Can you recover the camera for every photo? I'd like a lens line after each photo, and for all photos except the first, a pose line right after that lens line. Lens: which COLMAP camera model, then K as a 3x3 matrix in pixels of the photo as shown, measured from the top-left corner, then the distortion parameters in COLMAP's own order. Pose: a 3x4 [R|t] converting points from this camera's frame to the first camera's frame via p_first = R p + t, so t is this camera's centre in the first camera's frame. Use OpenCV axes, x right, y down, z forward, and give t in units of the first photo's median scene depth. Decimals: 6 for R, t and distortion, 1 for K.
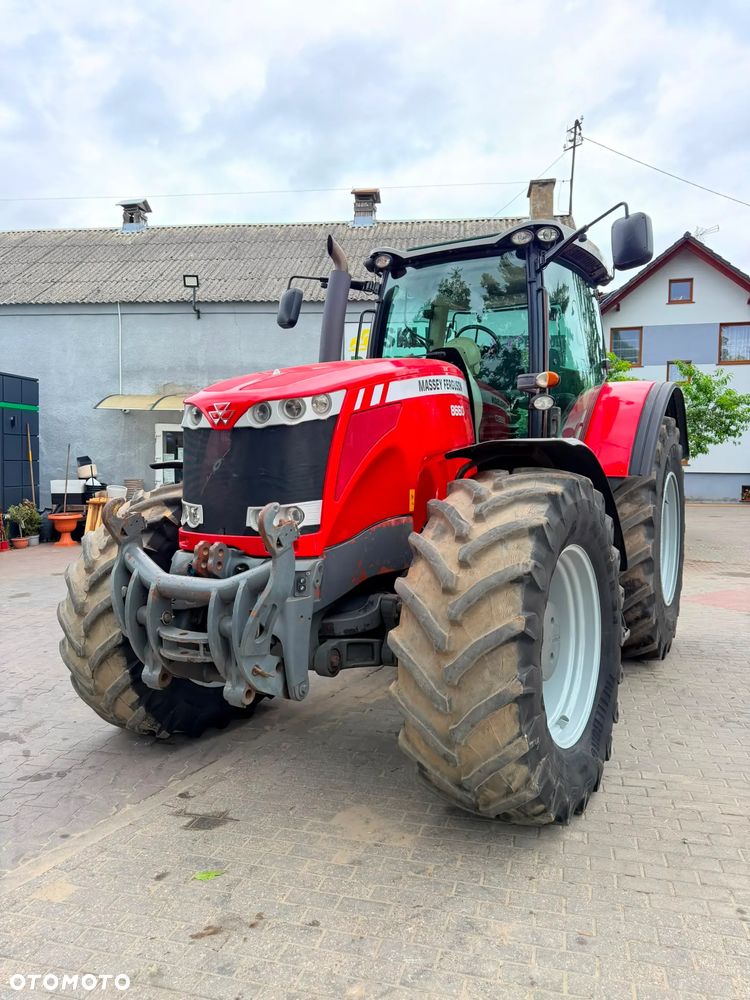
lens RADIAL K [[706.0, 0, 378.5], [0, 706.0, 496.2], [0, 0, 1]] dist [0.042813, -0.052372]
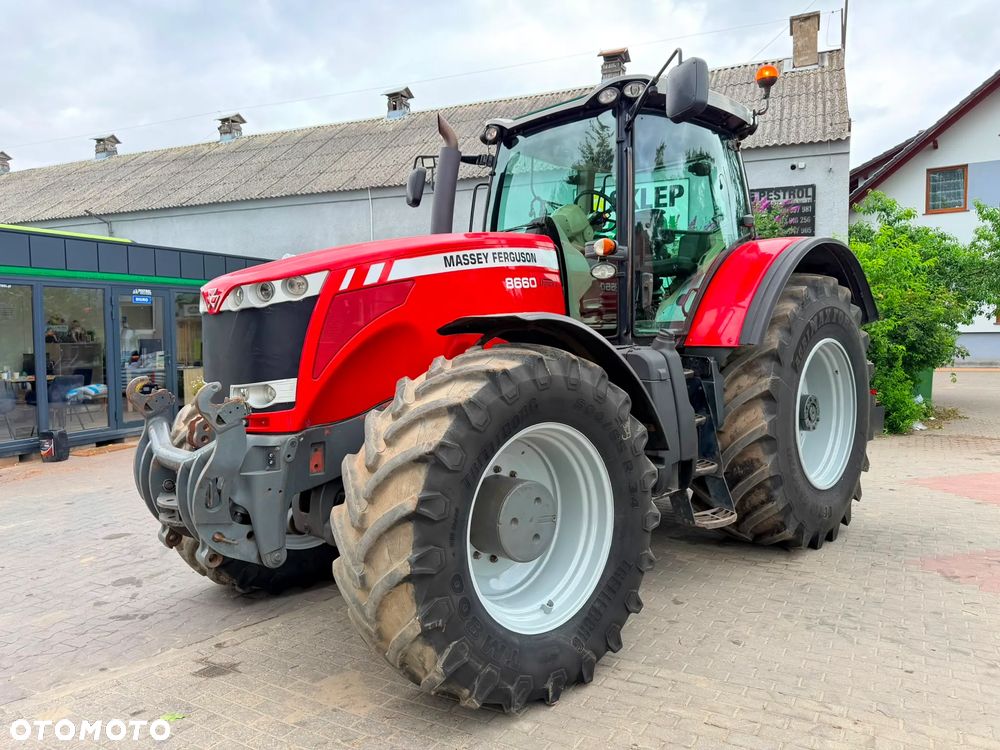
lens RADIAL K [[706.0, 0, 499.9], [0, 706.0, 371.6], [0, 0, 1]] dist [0.042813, -0.052372]
pose [[0.962025, -0.006592, -0.272882, 0.419991], [0.009879, 0.999894, 0.010675, -0.010406], [0.272782, -0.012965, 0.961988, 0.058691]]
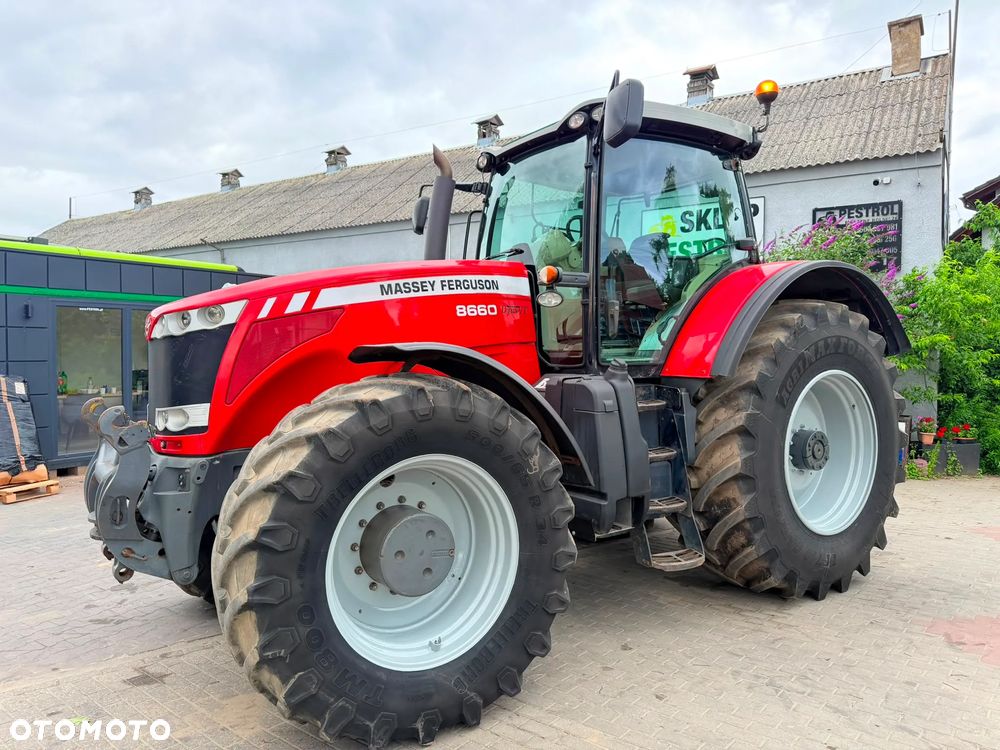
lens RADIAL K [[706.0, 0, 508.1], [0, 706.0, 371.3], [0, 0, 1]] dist [0.042813, -0.052372]
pose [[0.905085, 0.000189, -0.425231, 0.678527], [-0.009043, 0.999782, -0.018802, -0.022798], [0.425135, 0.020863, 0.904890, 0.168475]]
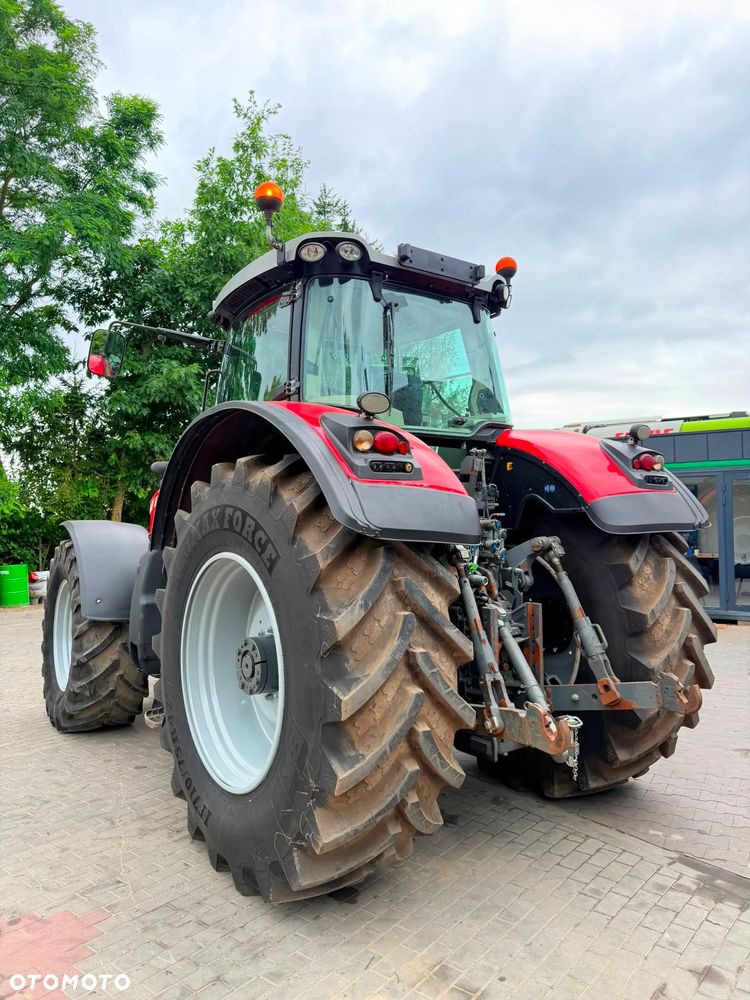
lens RADIAL K [[706.0, 0, 371.3], [0, 706.0, 497.7], [0, 0, 1]] dist [0.042813, -0.052372]
pose [[-0.403138, -0.032398, -0.914566, 1.442609], [-0.034717, 0.999195, -0.020093, -0.116094], [0.914481, 0.023651, -0.403938, 2.162404]]
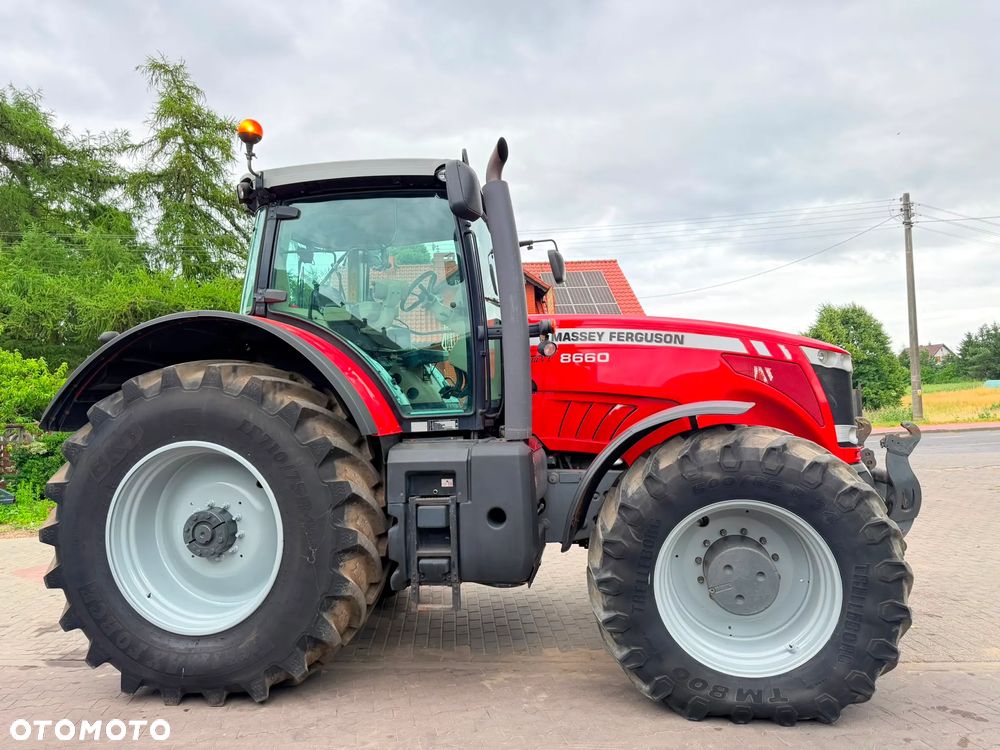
lens RADIAL K [[706.0, 0, 500.1], [0, 706.0, 373.1], [0, 0, 1]] dist [0.042813, -0.052372]
pose [[-0.341321, 0.049838, 0.938625, -1.190851], [0.087491, 0.995943, -0.021066, -0.111099], [-0.935866, 0.074931, -0.344297, 1.886580]]
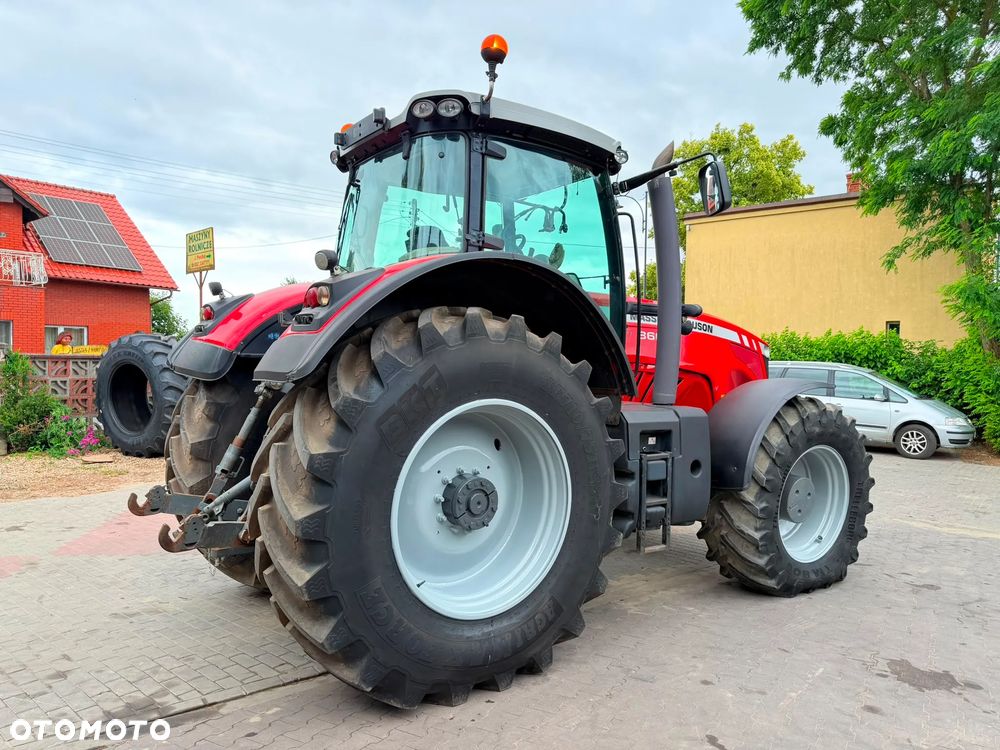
lens RADIAL K [[706.0, 0, 501.3], [0, 706.0, 377.2], [0, 0, 1]] dist [0.042813, -0.052372]
pose [[-0.912266, -0.029912, 0.408505, -0.369892], [-0.002025, 0.997647, 0.068530, -0.168729], [-0.409594, 0.061690, -0.910180, 2.851803]]
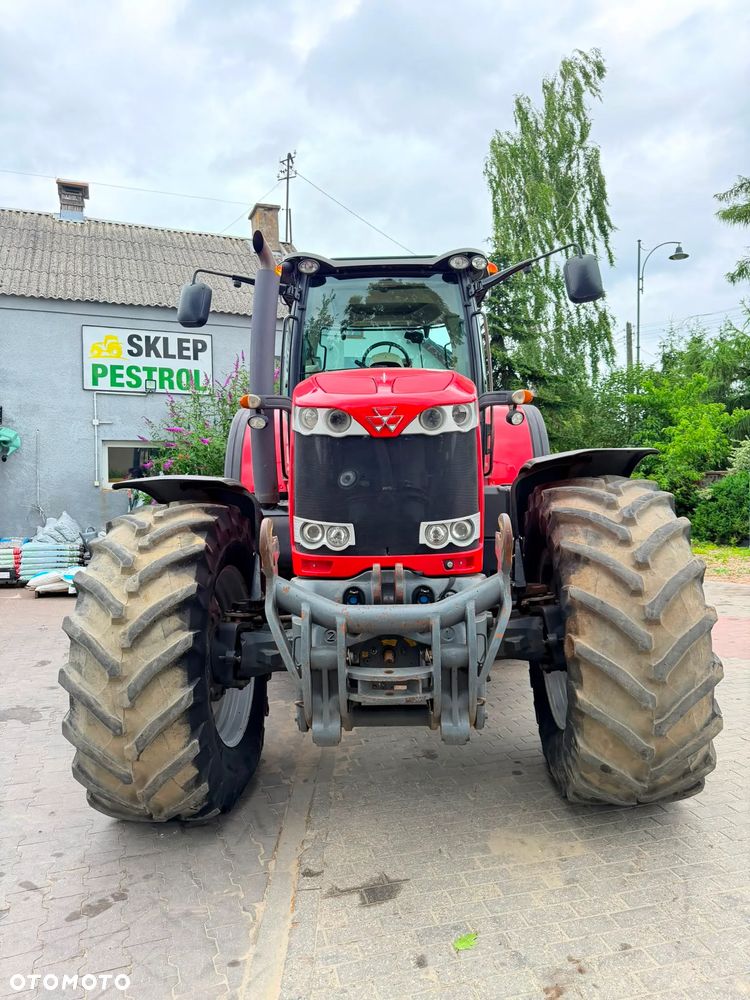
lens RADIAL K [[706.0, 0, 377.9], [0, 706.0, 494.8], [0, 0, 1]] dist [0.042813, -0.052372]
pose [[0.874678, -0.028246, 0.483882, -0.557587], [0.044095, 0.998798, -0.021404, -0.002721], [-0.482695, 0.040058, 0.874872, 0.197927]]
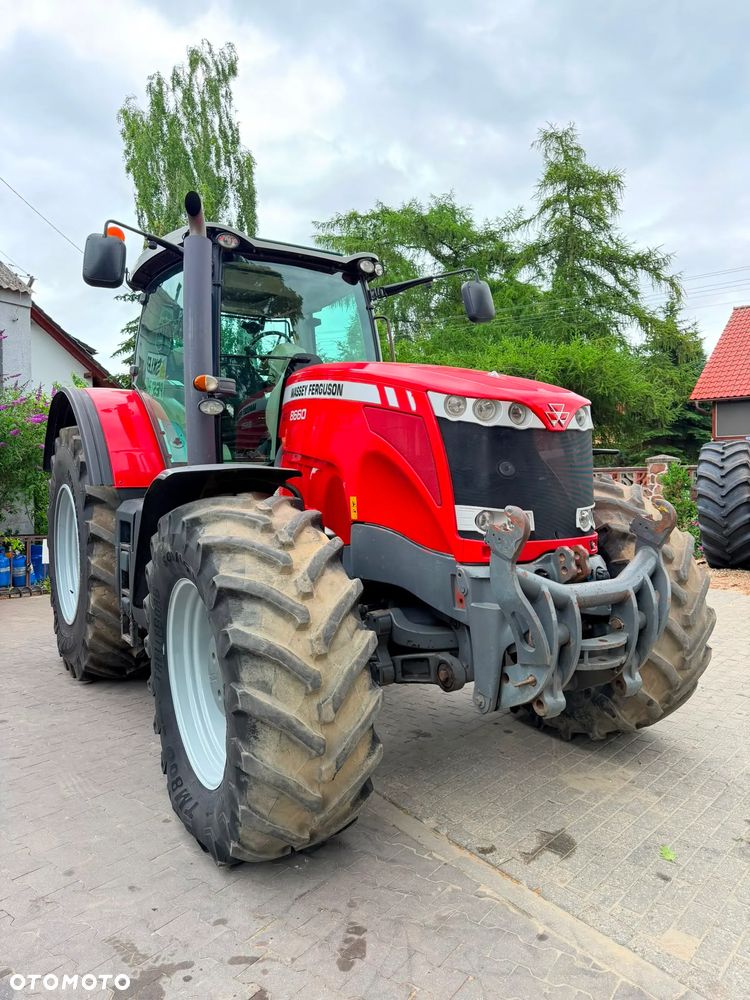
lens RADIAL K [[706.0, 0, 381.2], [0, 706.0, 493.7], [0, 0, 1]] dist [0.042813, -0.052372]
pose [[0.456149, -0.030462, 0.889382, -1.017607], [0.054381, 0.998500, 0.006309, -0.022875], [-0.888240, 0.045488, 0.457122, 0.653966]]
